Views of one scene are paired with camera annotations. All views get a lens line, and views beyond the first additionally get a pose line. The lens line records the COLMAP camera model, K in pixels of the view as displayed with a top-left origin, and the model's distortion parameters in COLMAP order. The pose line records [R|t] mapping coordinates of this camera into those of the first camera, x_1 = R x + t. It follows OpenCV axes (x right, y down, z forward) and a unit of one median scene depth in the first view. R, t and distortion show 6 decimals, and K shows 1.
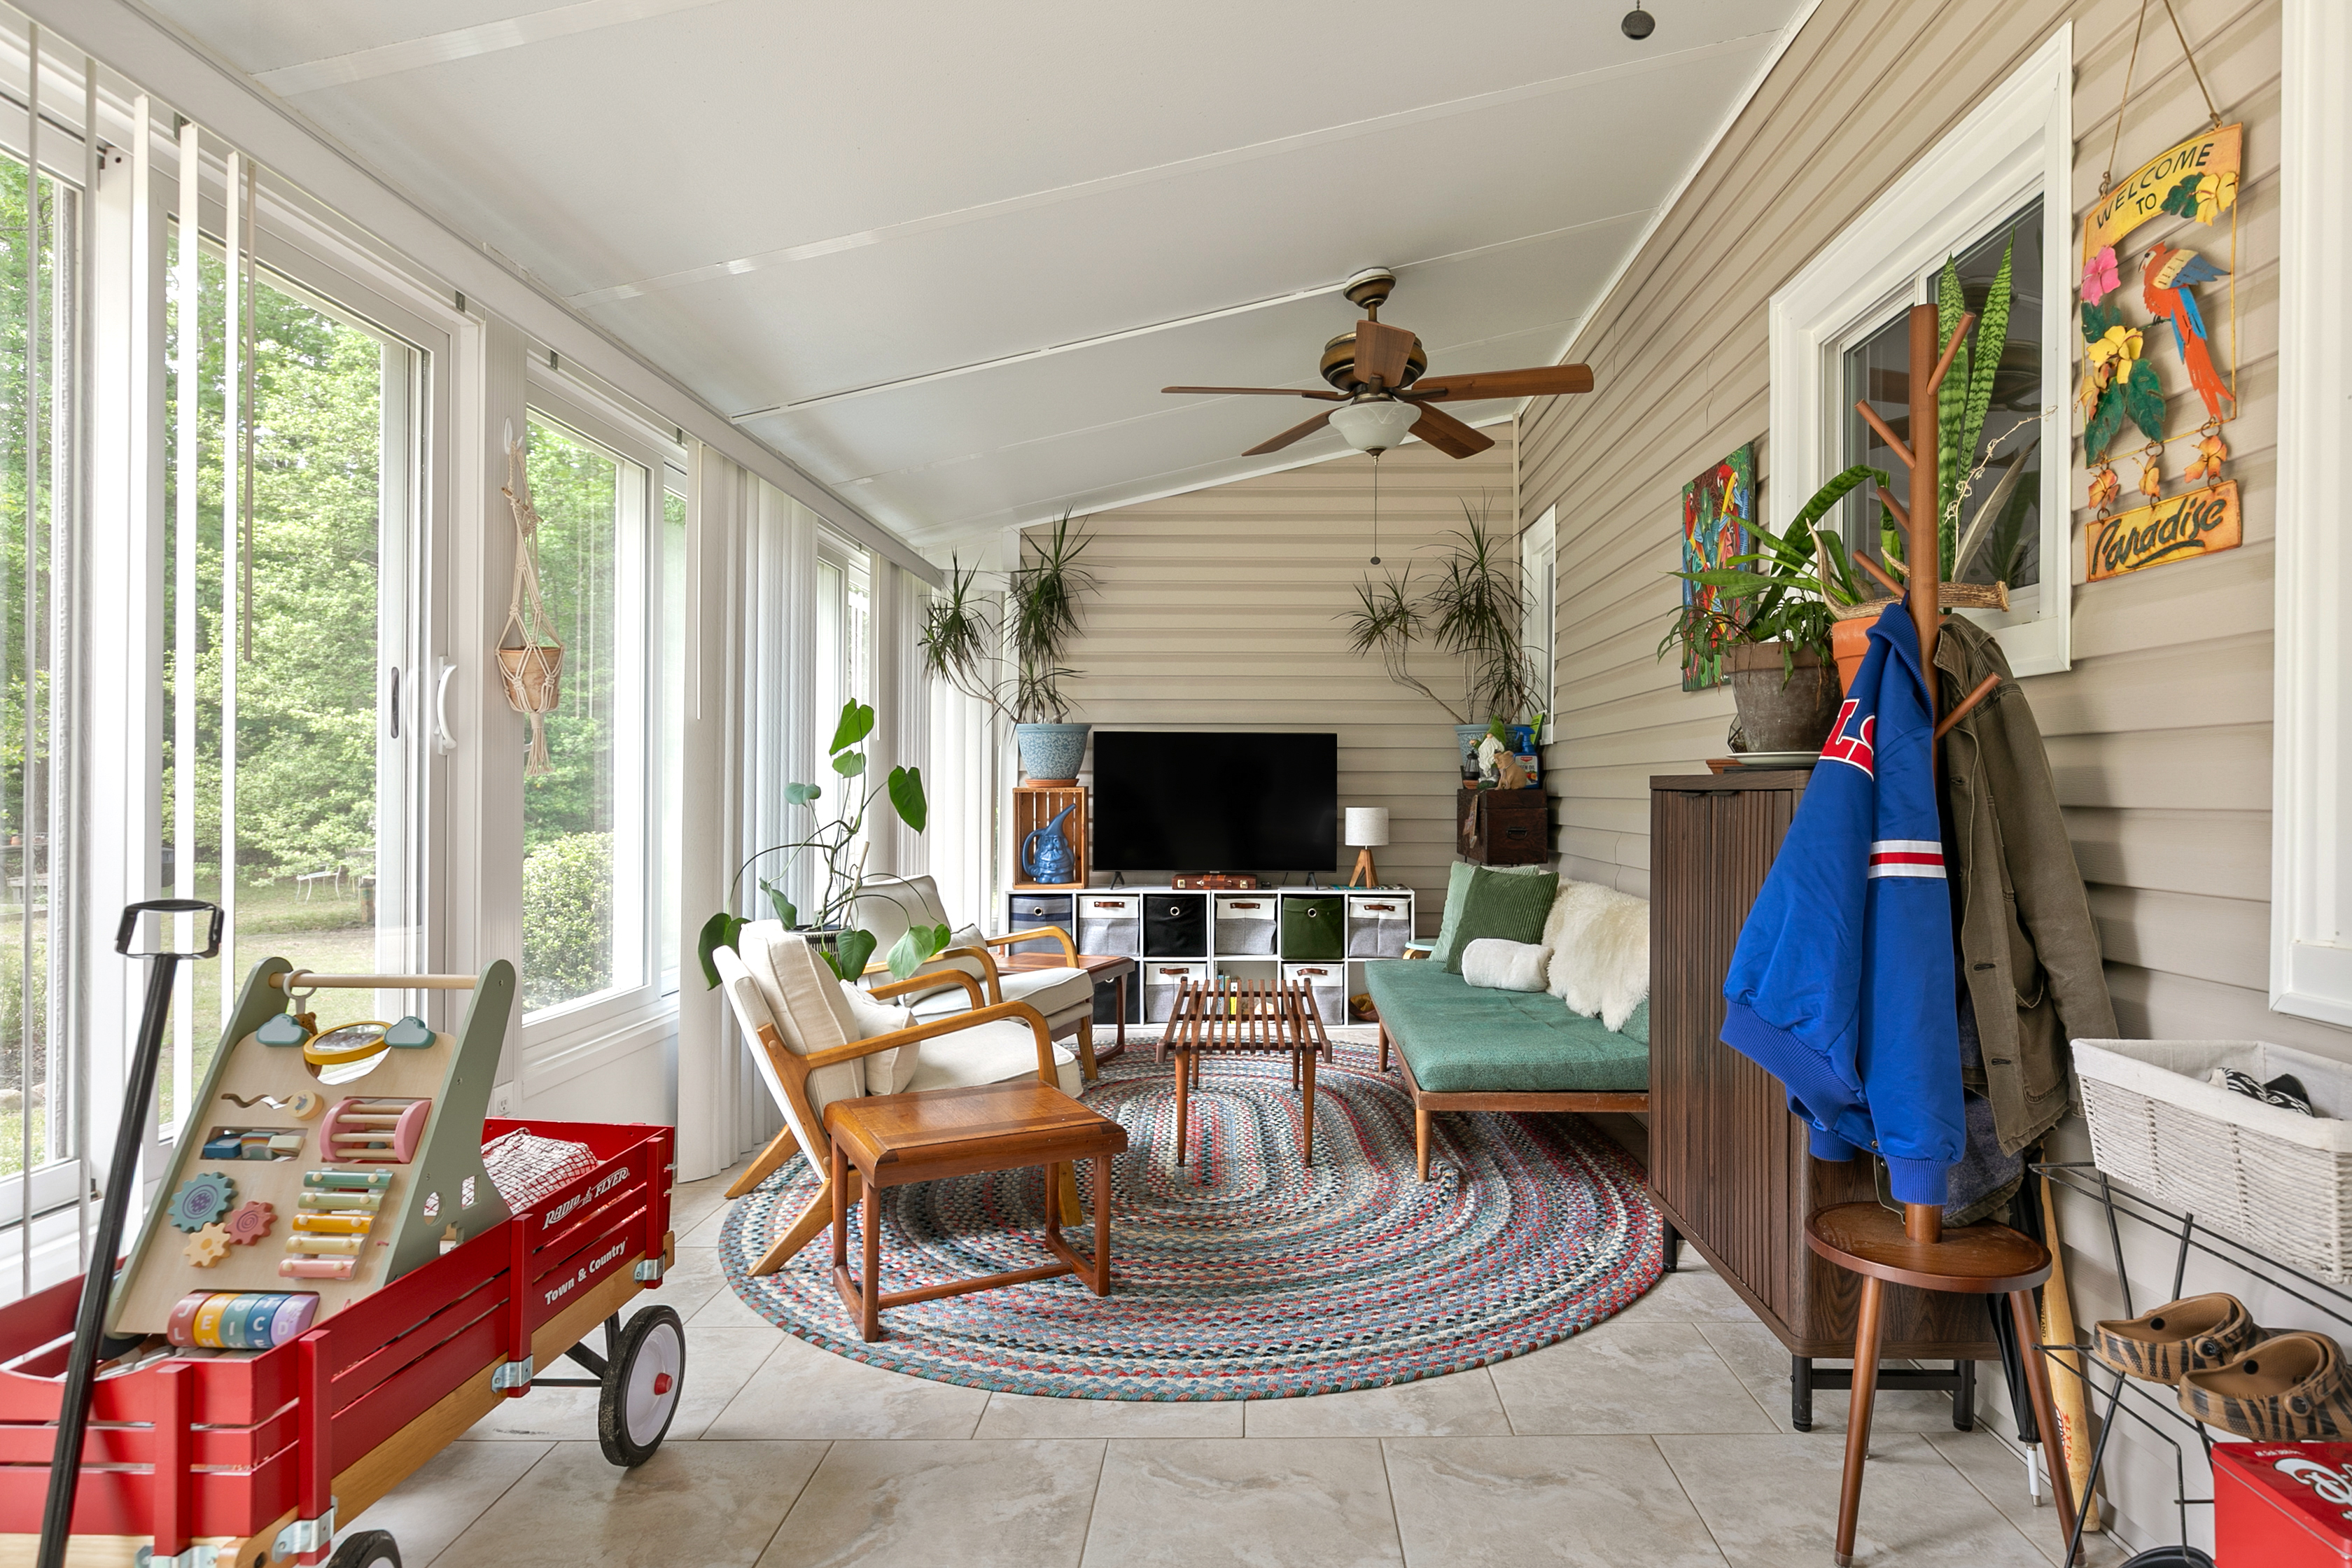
lens RADIAL K [[1315.3, 0, 1176.4], [0, 1315.3, 785.4], [0, 0, 1]] dist [-0.000672, -0.006770]
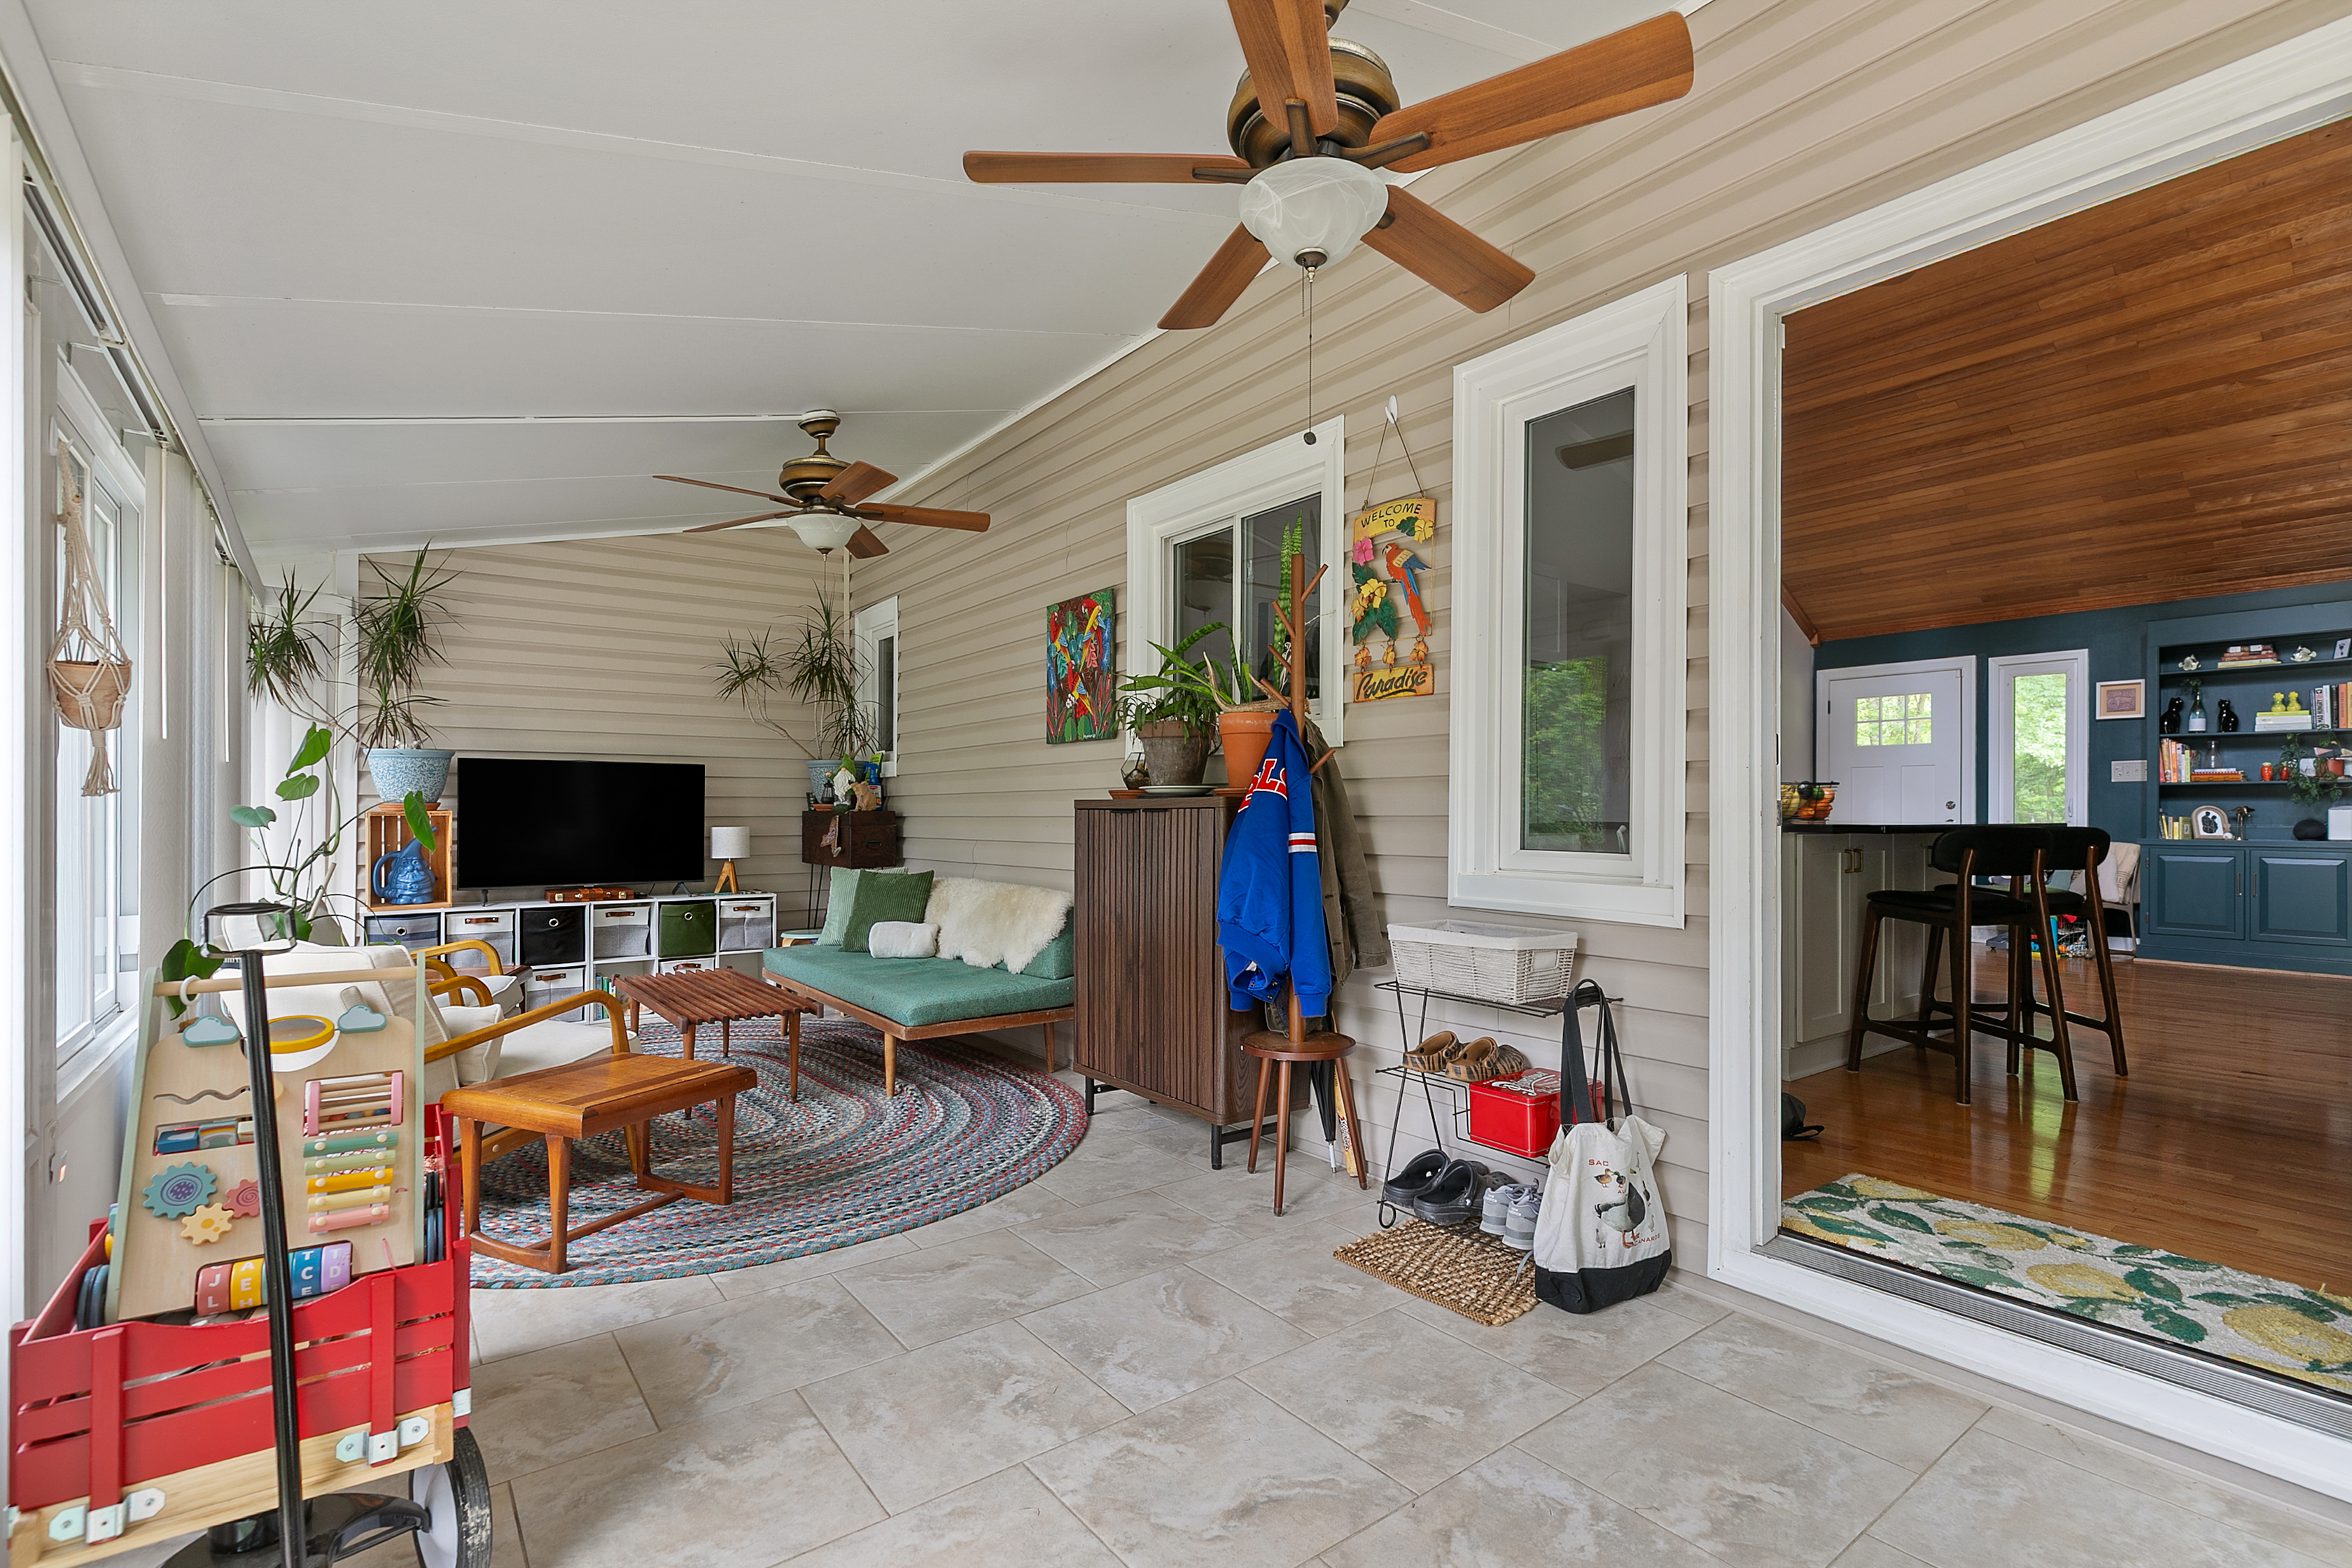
lens RADIAL K [[1059.7, 0, 1177.8], [0, 1059.7, 809.8], [0, 0, 1]] dist [0.015379, -0.005414]
pose [[0.810778, -0.002756, 0.585347, -0.269682], [0.002274, 0.999996, 0.001559, 0.002566], [-0.585349, 0.000067, 0.810781, -0.086167]]
